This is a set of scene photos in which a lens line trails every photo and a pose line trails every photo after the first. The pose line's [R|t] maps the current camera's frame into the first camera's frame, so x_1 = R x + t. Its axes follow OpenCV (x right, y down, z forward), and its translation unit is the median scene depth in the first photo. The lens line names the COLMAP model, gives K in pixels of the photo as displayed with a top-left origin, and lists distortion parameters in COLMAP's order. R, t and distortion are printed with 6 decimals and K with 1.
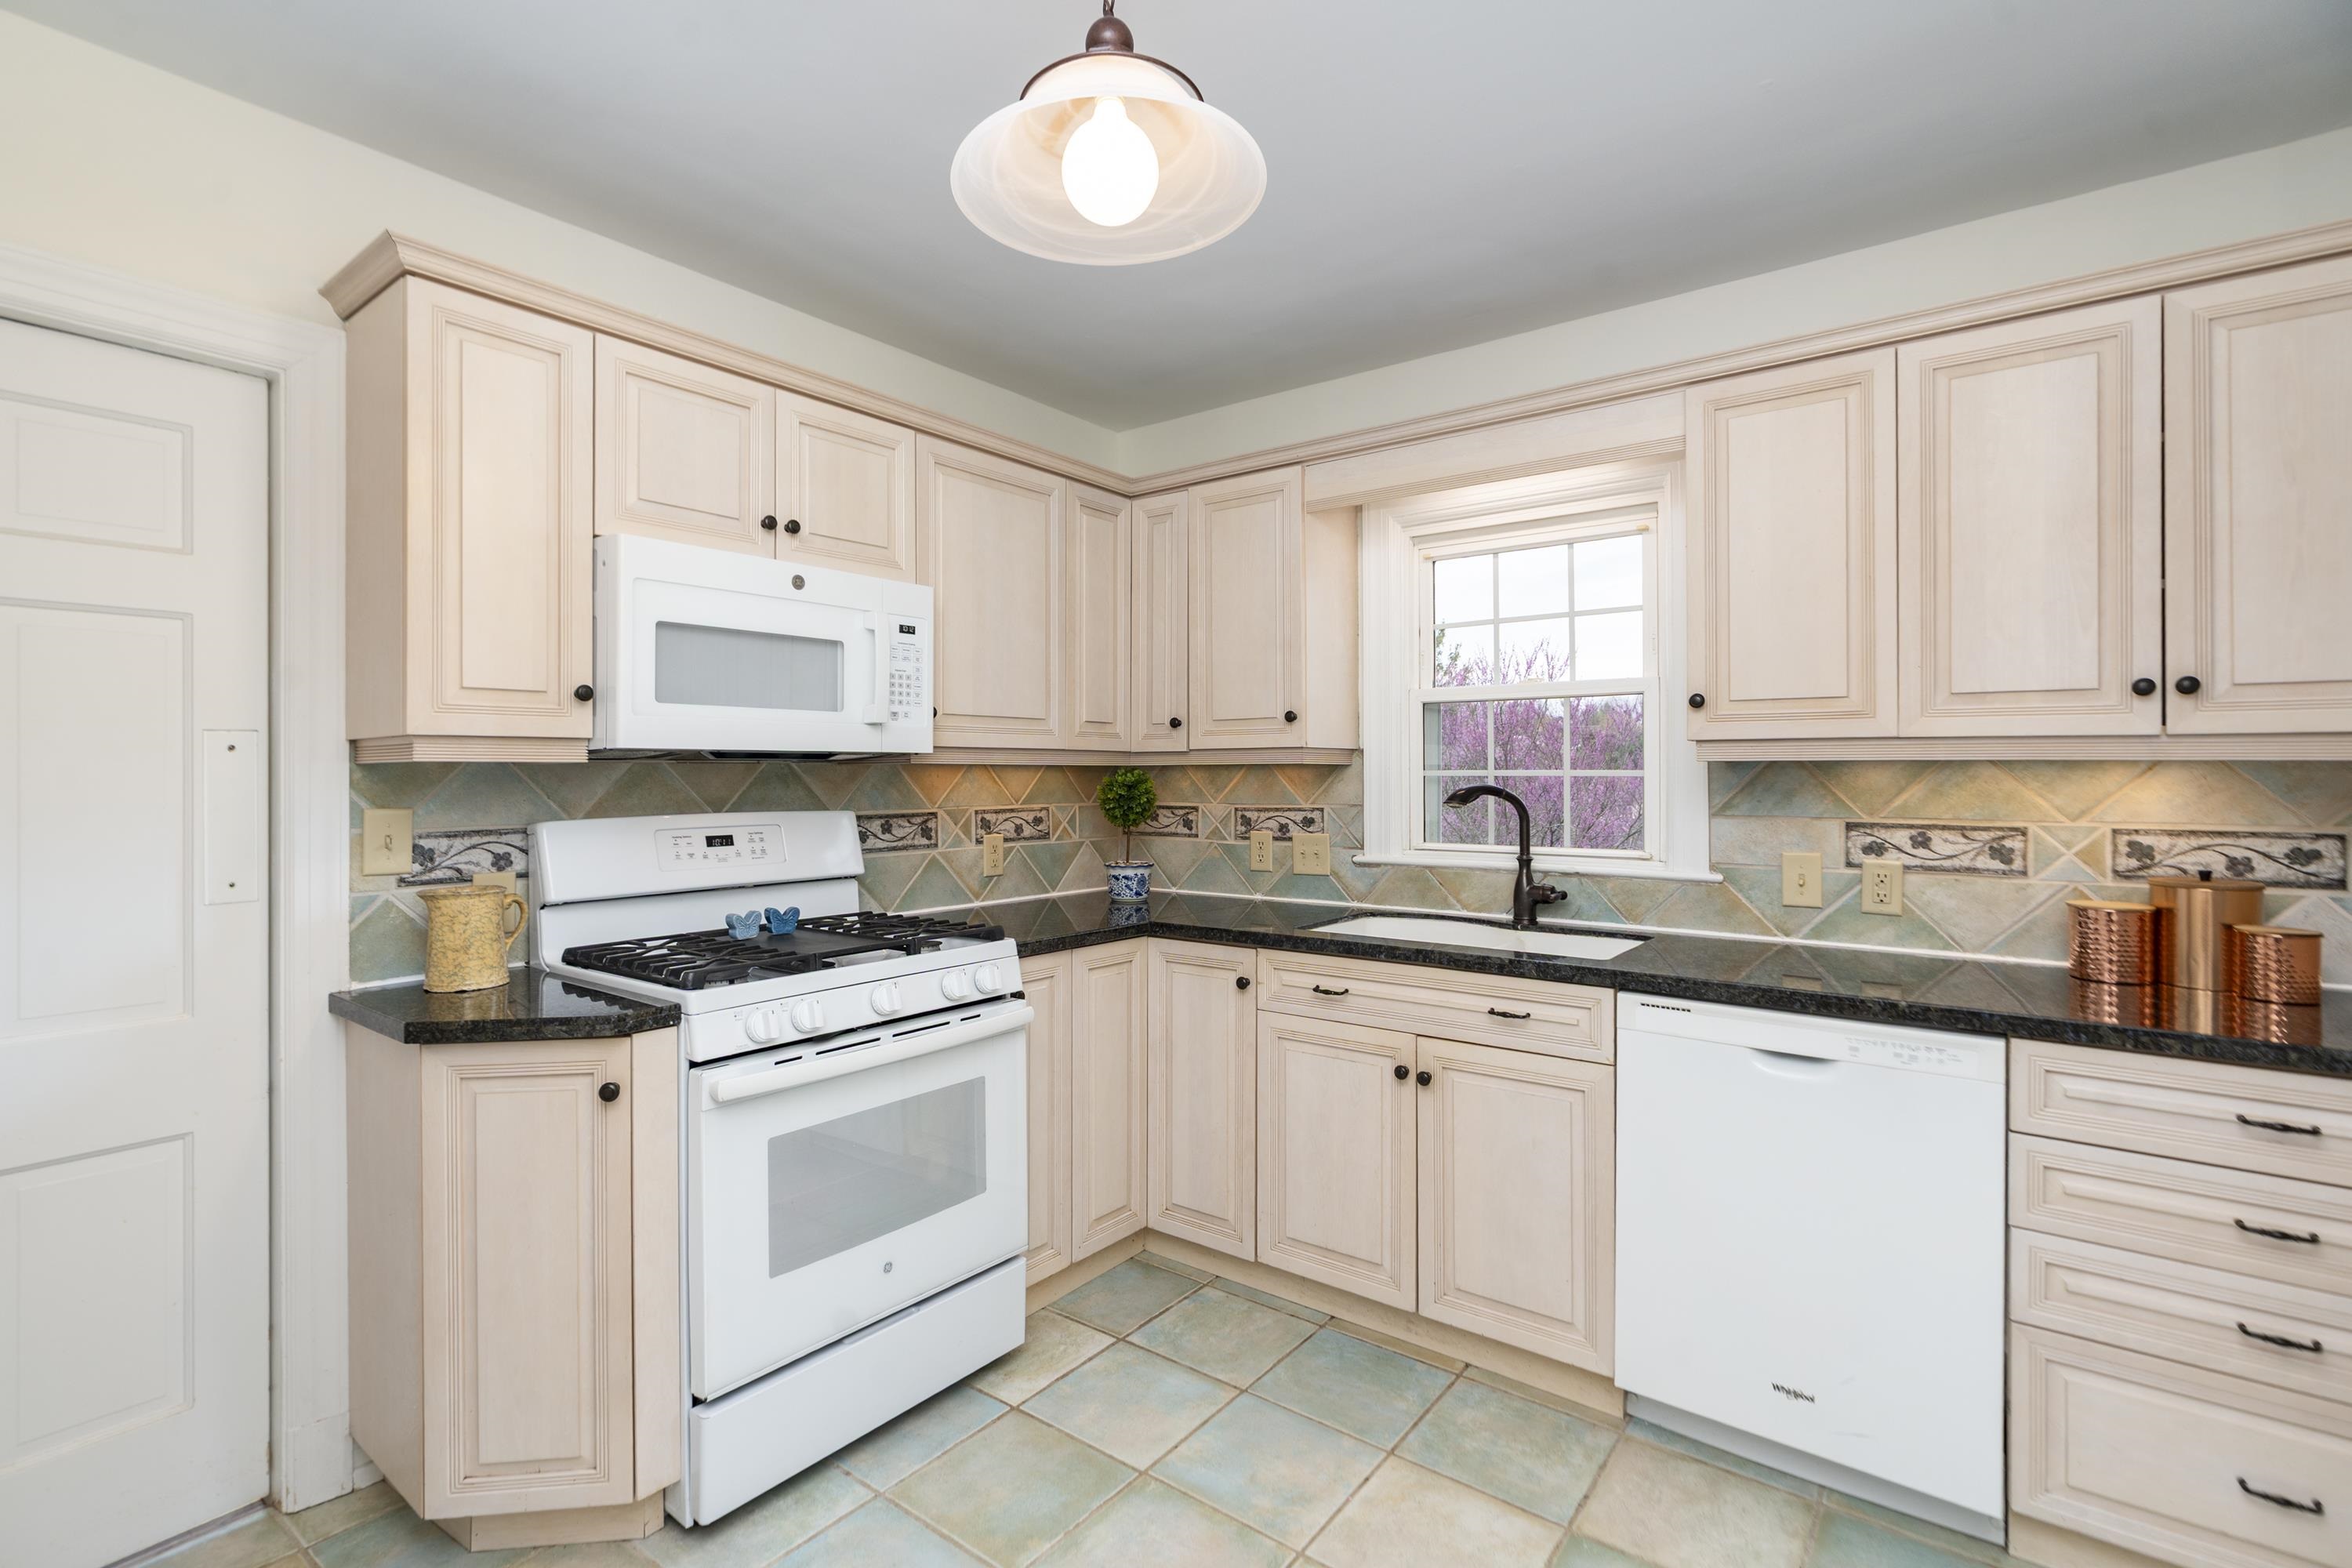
lens RADIAL K [[1084.8, 0, 1155.8], [0, 1084.8, 766.5], [0, 0, 1]] dist [-0.000207, -0.000099]
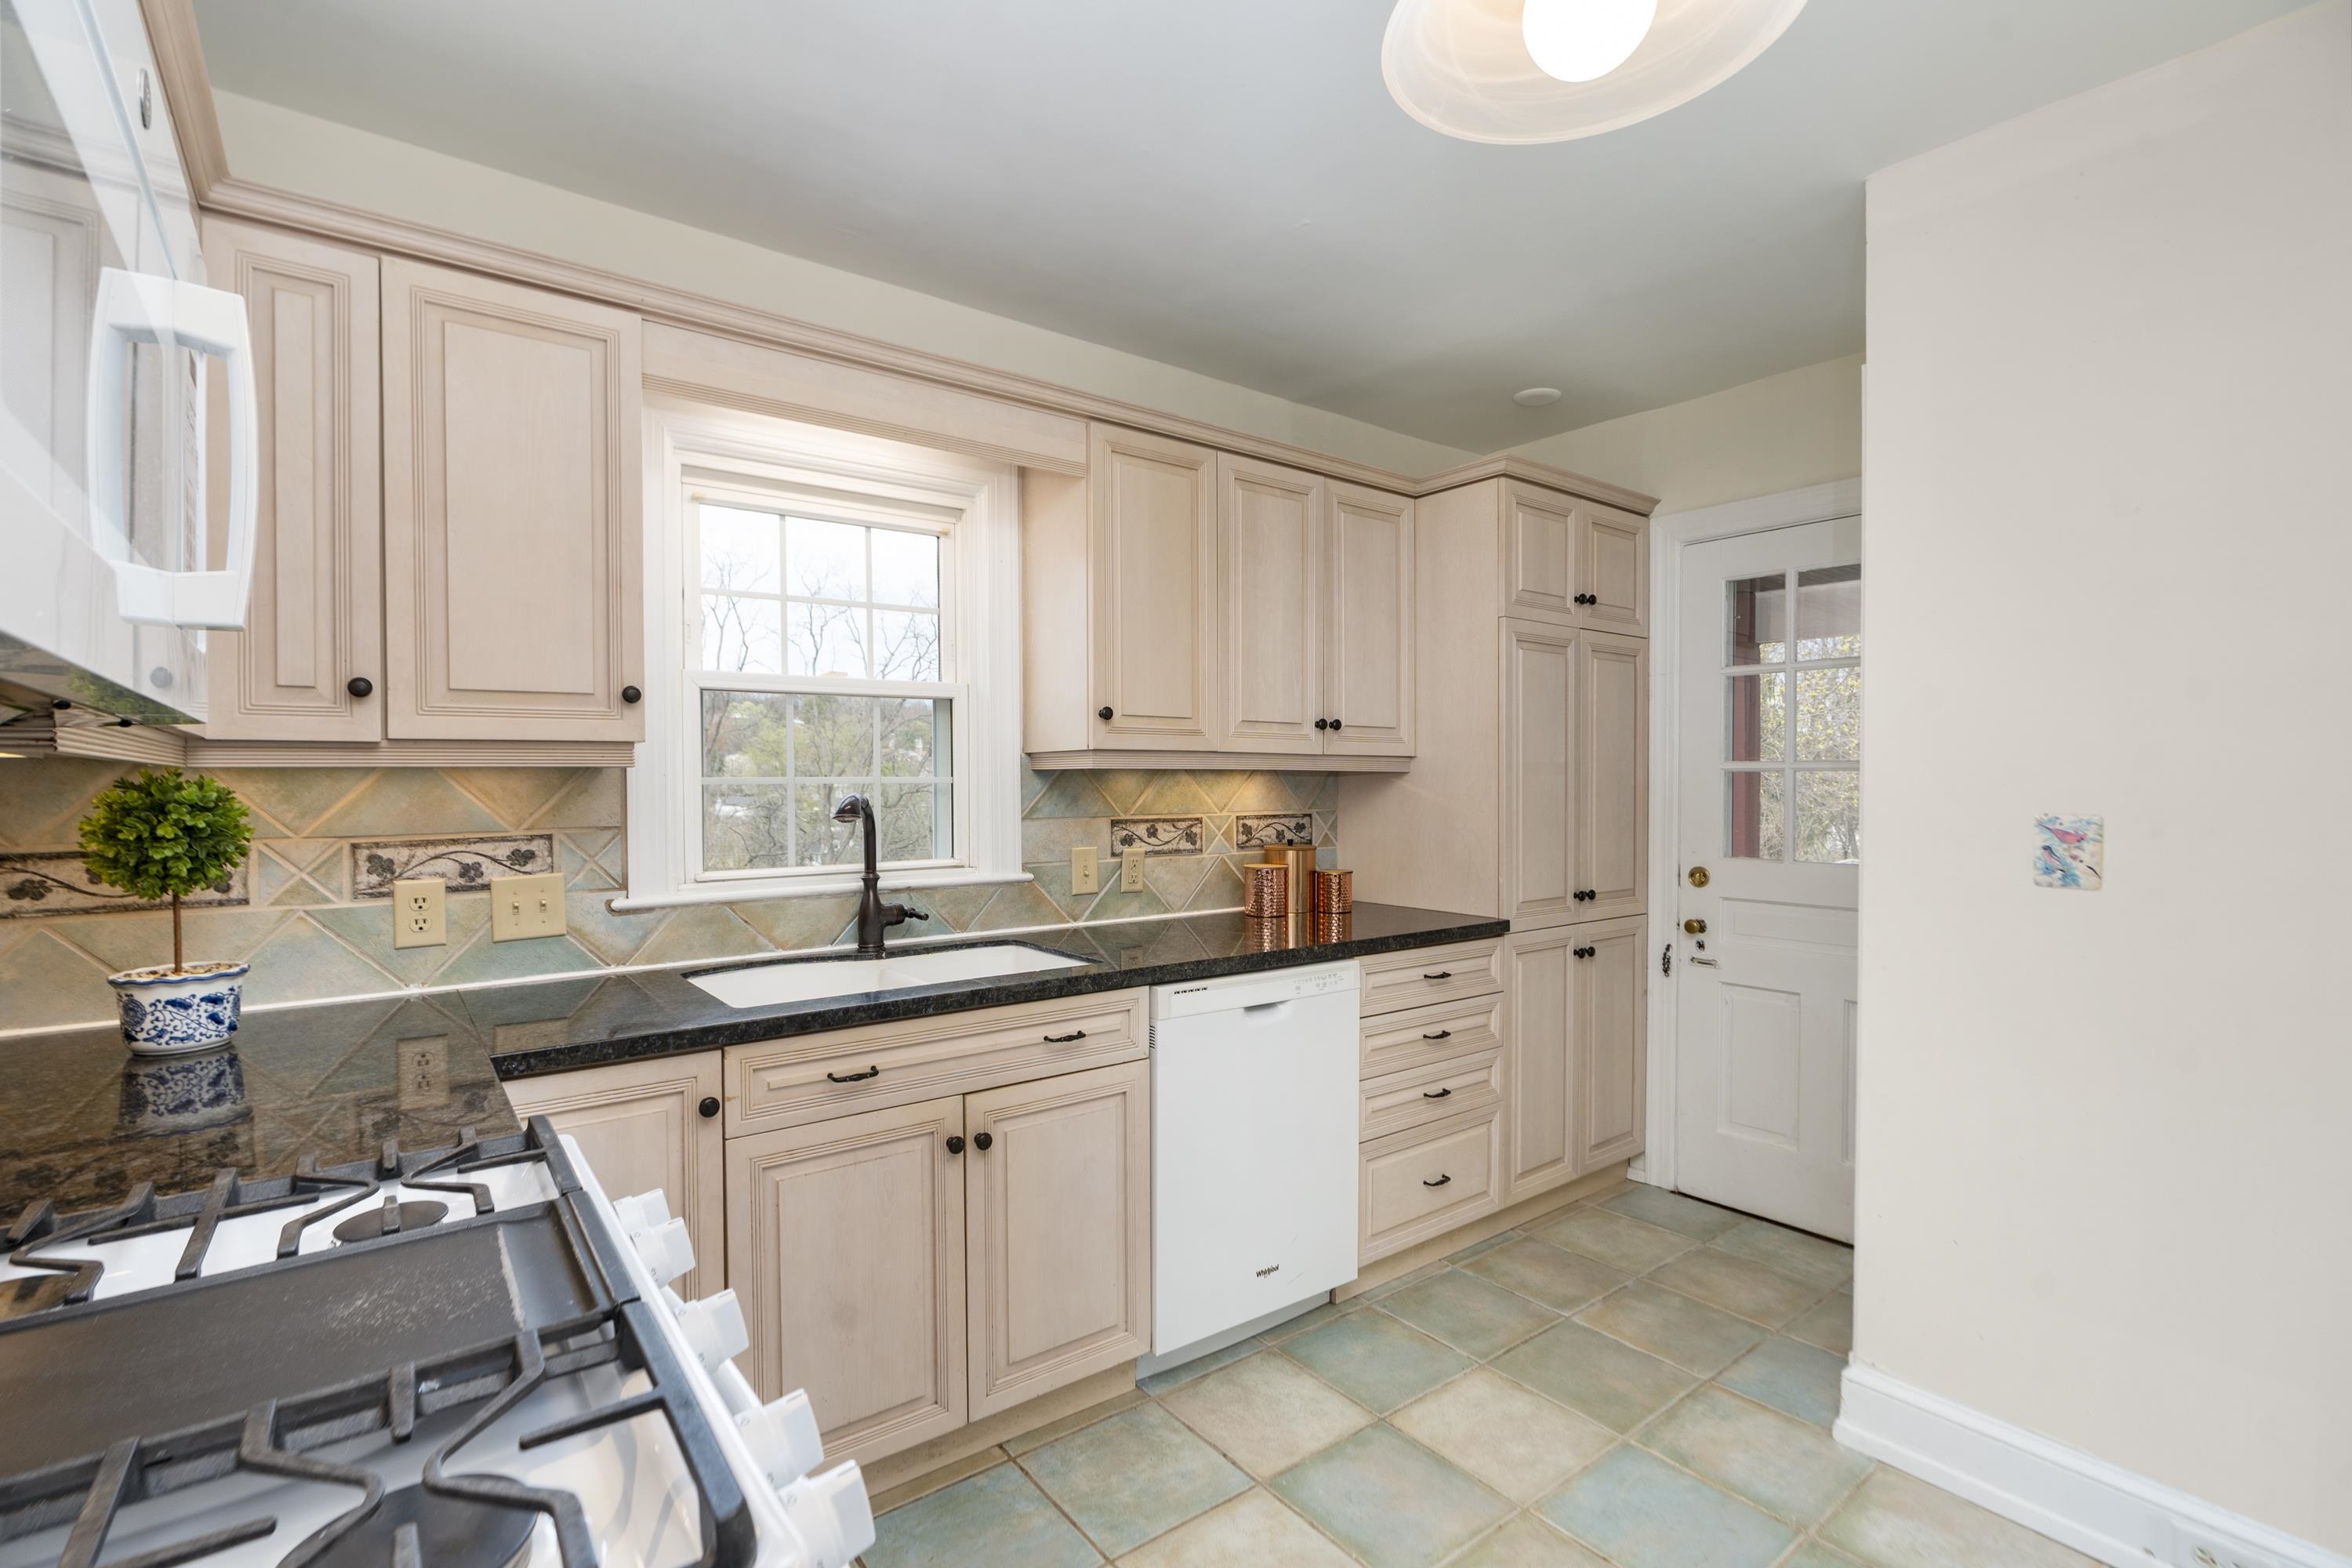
lens RADIAL K [[1077.8, 0, 1160.6], [0, 1077.8, 790.9], [0, 0, 1]] dist [-0.002159, -0.000116]
pose [[0.260422, -0.012679, 0.965412, -0.507995], [-0.002962, 0.999899, 0.013931, 0.002046], [-0.965490, -0.006487, 0.260358, 0.627898]]
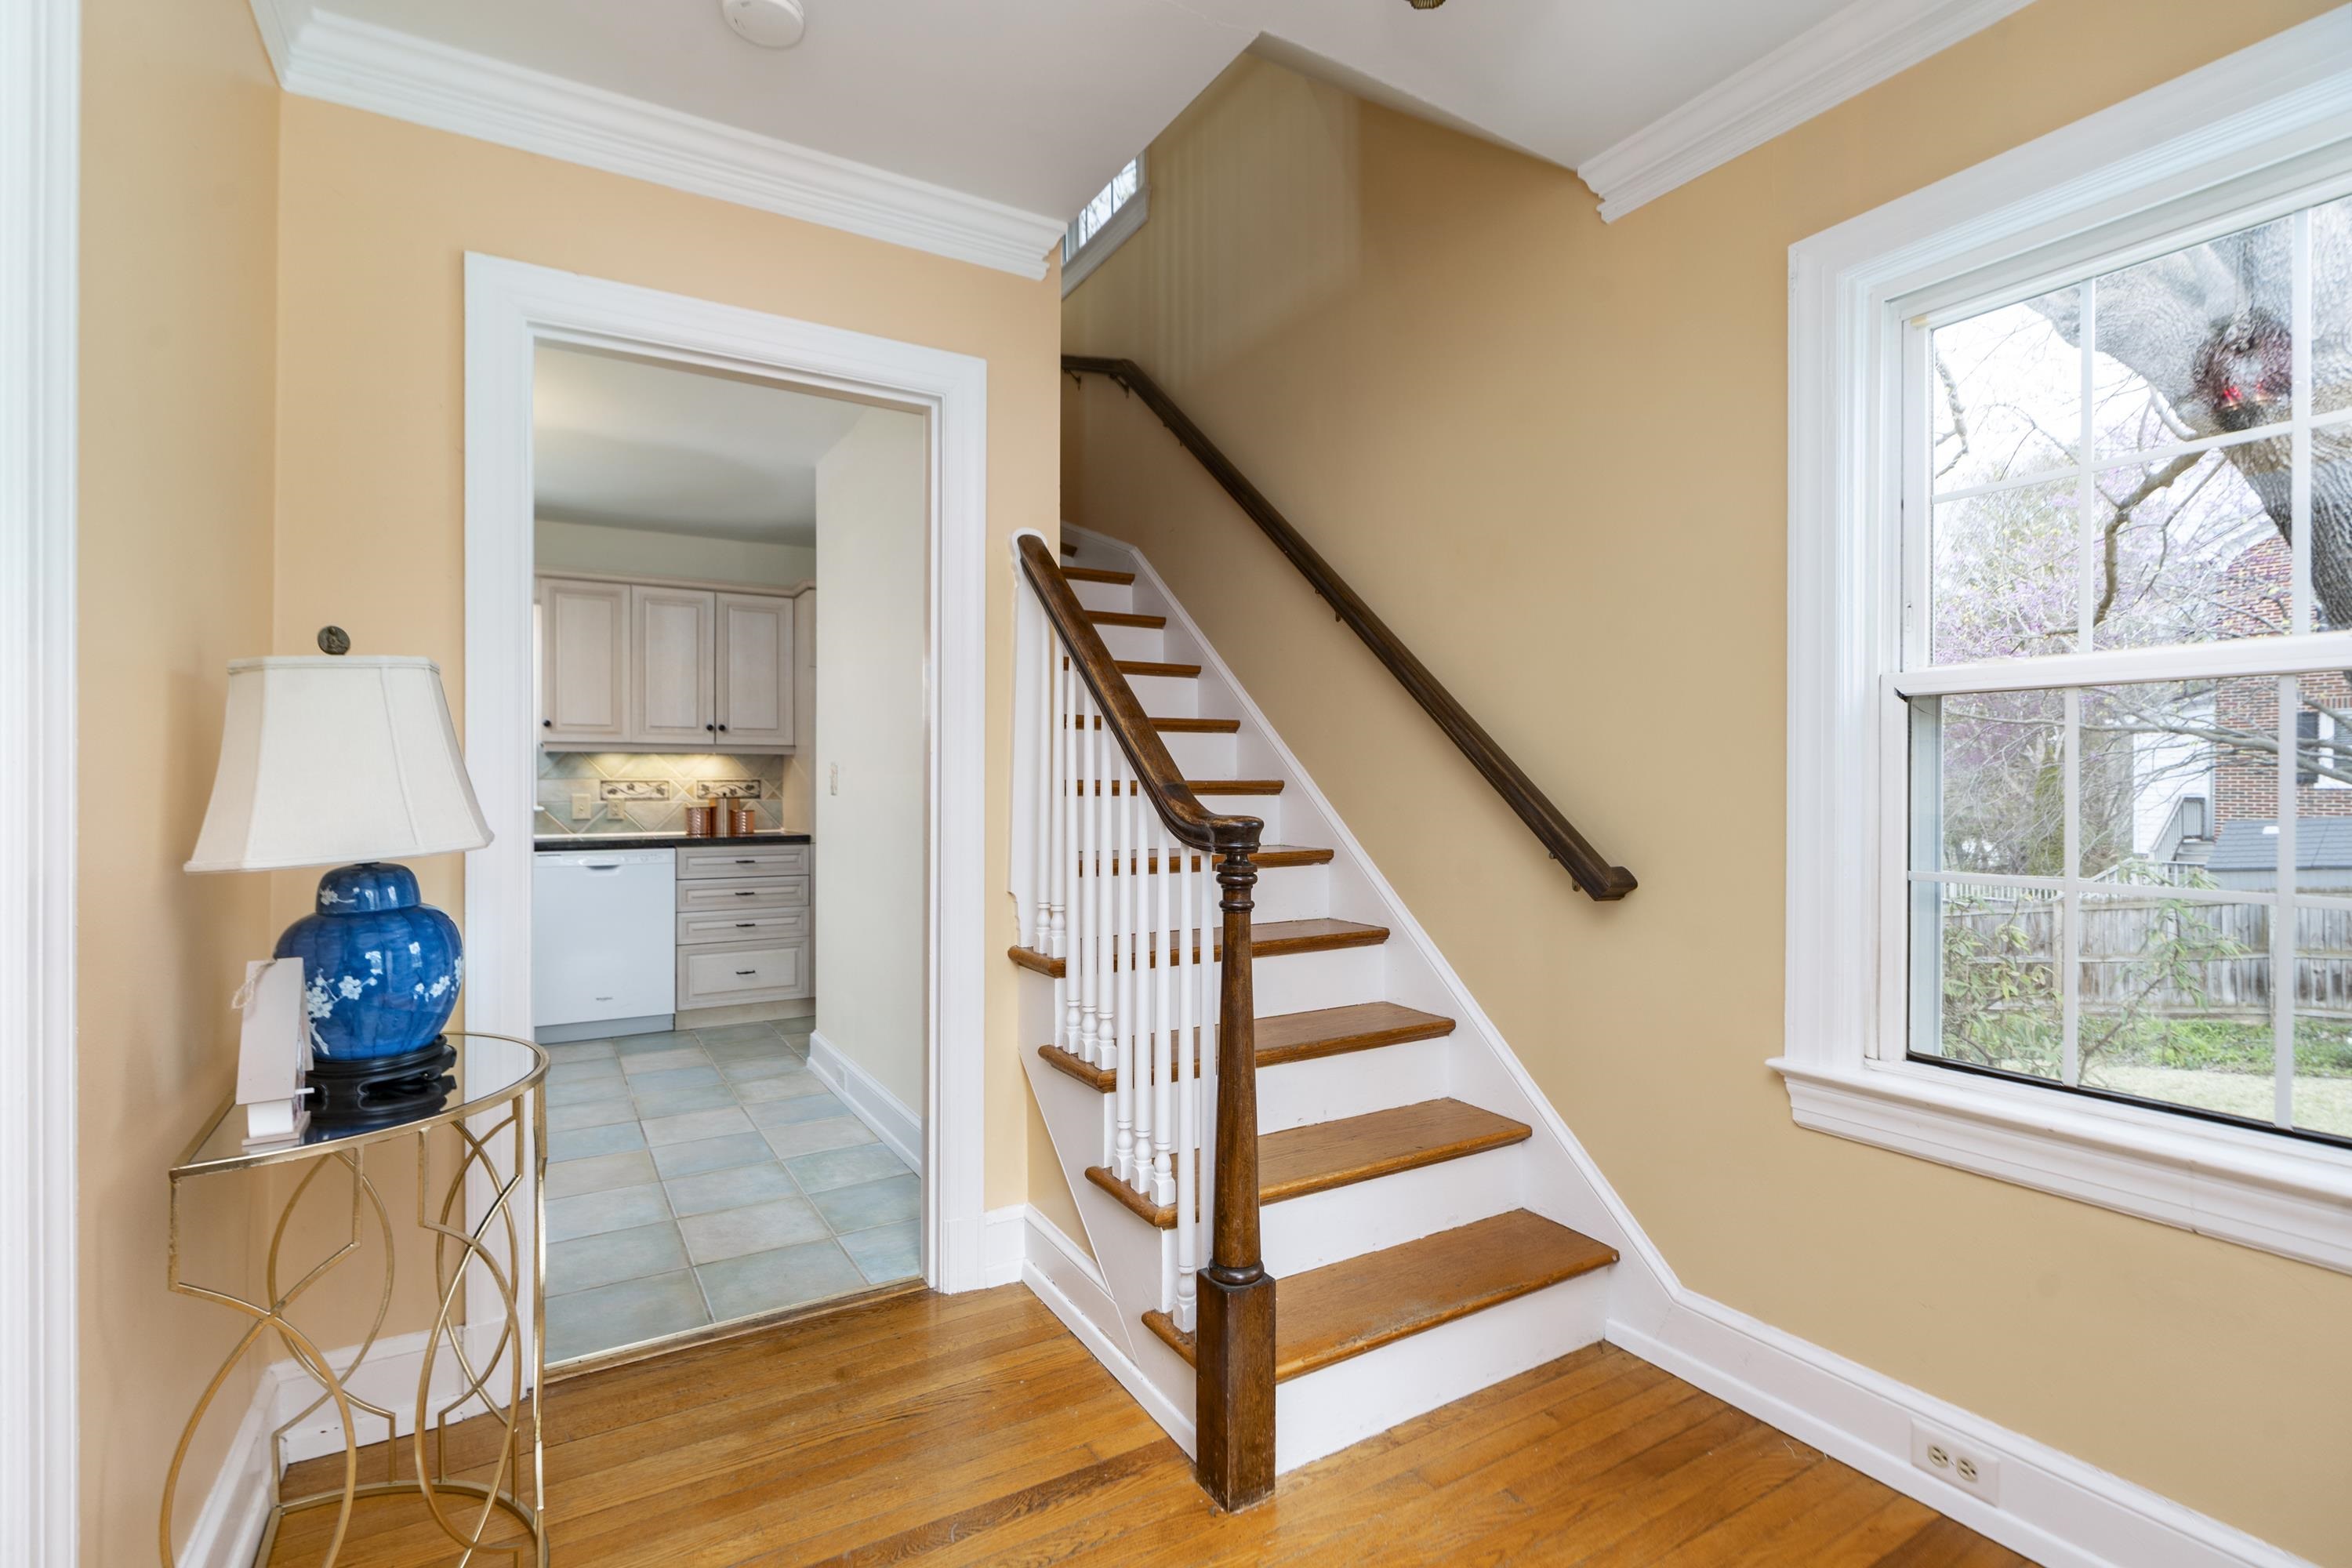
lens RADIAL K [[1068.2, 0, 1170.8], [0, 1068.2, 770.9], [0, 0, 1]] dist [-0.002136, 0.000018]
pose [[0.363980, 0.008521, 0.931368, -0.991908], [0.001595, 0.999951, -0.009772, 0.054927], [-0.931405, 0.005043, 0.363949, -0.905033]]
